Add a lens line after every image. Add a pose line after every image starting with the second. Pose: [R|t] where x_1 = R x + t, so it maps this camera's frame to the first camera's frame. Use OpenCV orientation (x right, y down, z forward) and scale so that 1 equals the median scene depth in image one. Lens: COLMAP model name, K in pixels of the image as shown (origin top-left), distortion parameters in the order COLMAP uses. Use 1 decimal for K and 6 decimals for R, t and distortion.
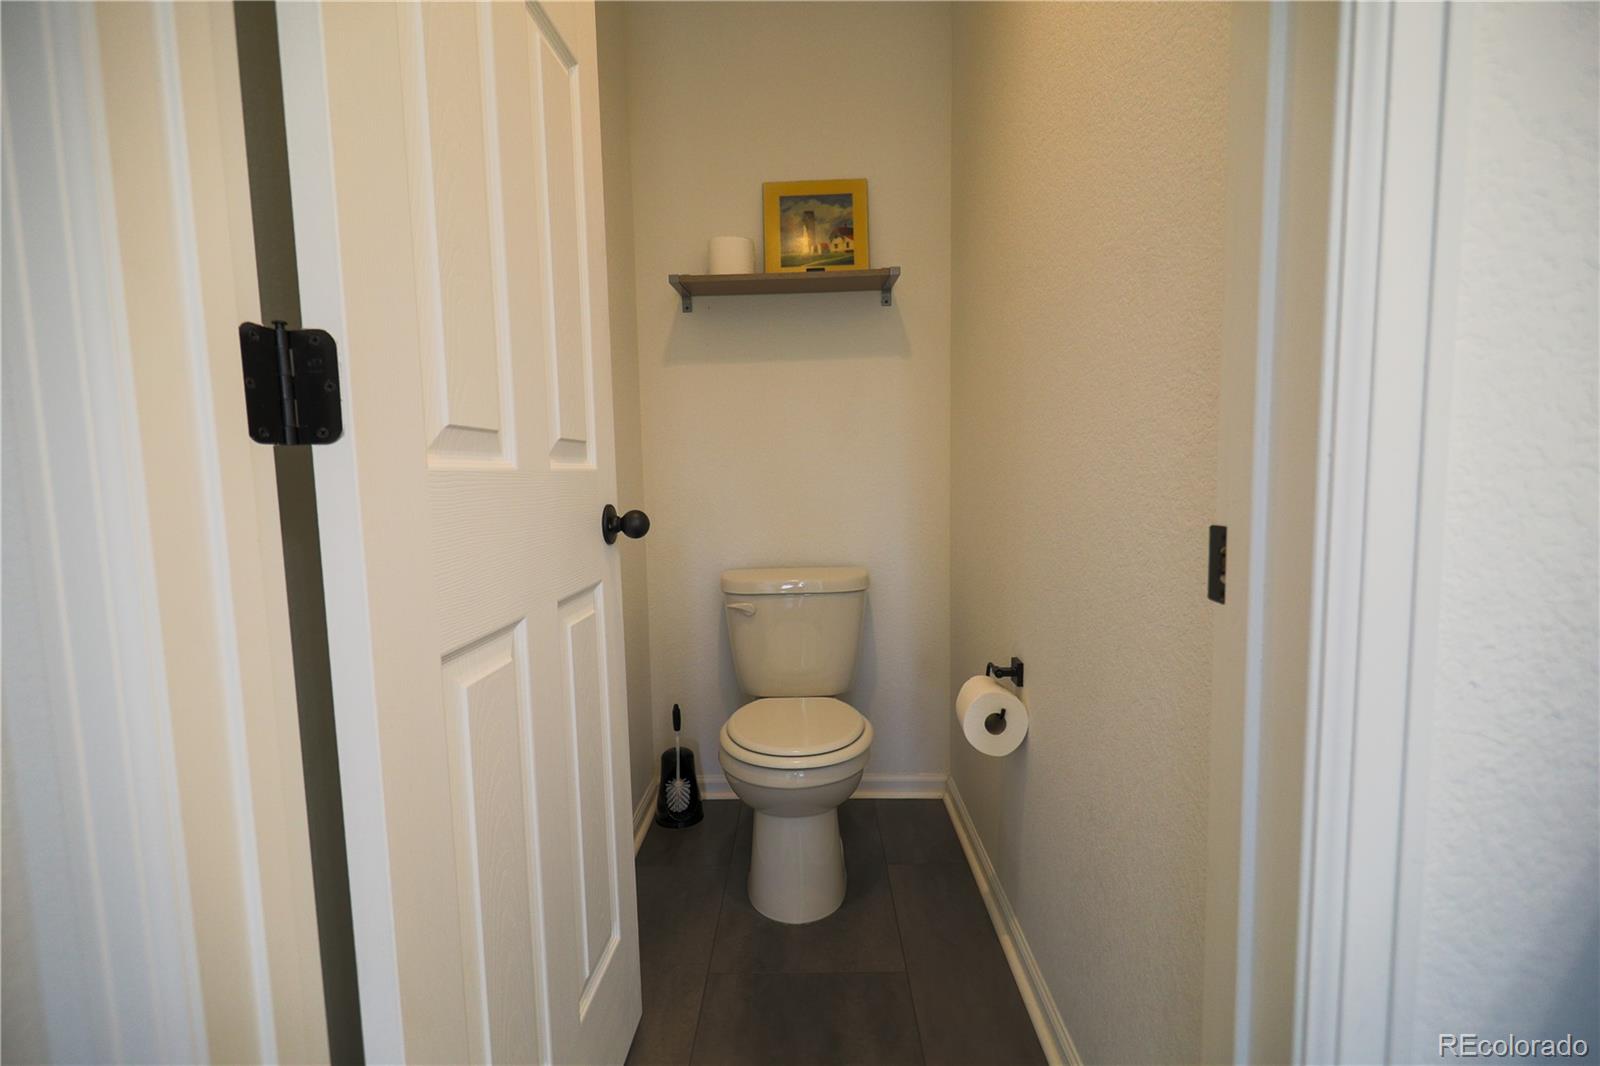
lens RADIAL K [[727.6, 0, 798.8], [0, 727.6, 536.1], [0, 0, 1]] dist [-0.000835, -0.002488]
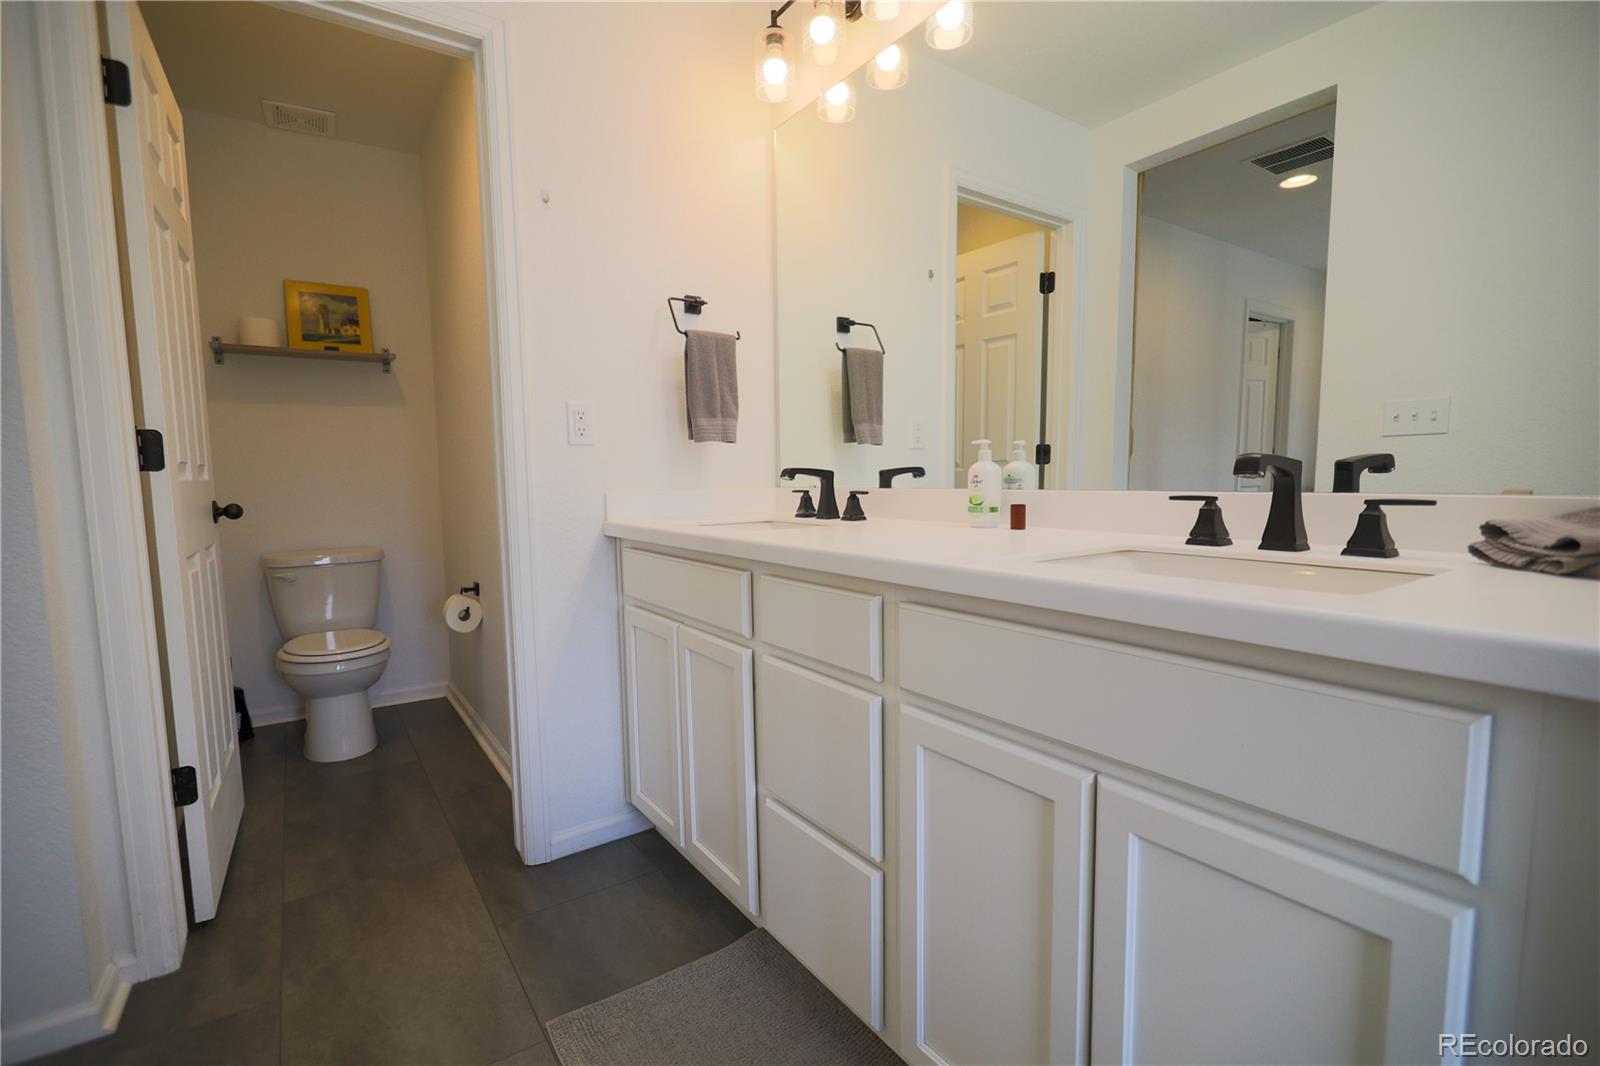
lens RADIAL K [[727.6, 0, 794.8], [0, 727.6, 543.0], [0, 0, 1]] dist [-0.000835, -0.002488]
pose [[0.815124, -0.046127, 0.577448, -0.081535], [0.050519, 0.998687, 0.008462, 0.069987], [-0.577080, 0.022274, 0.816384, -0.754899]]
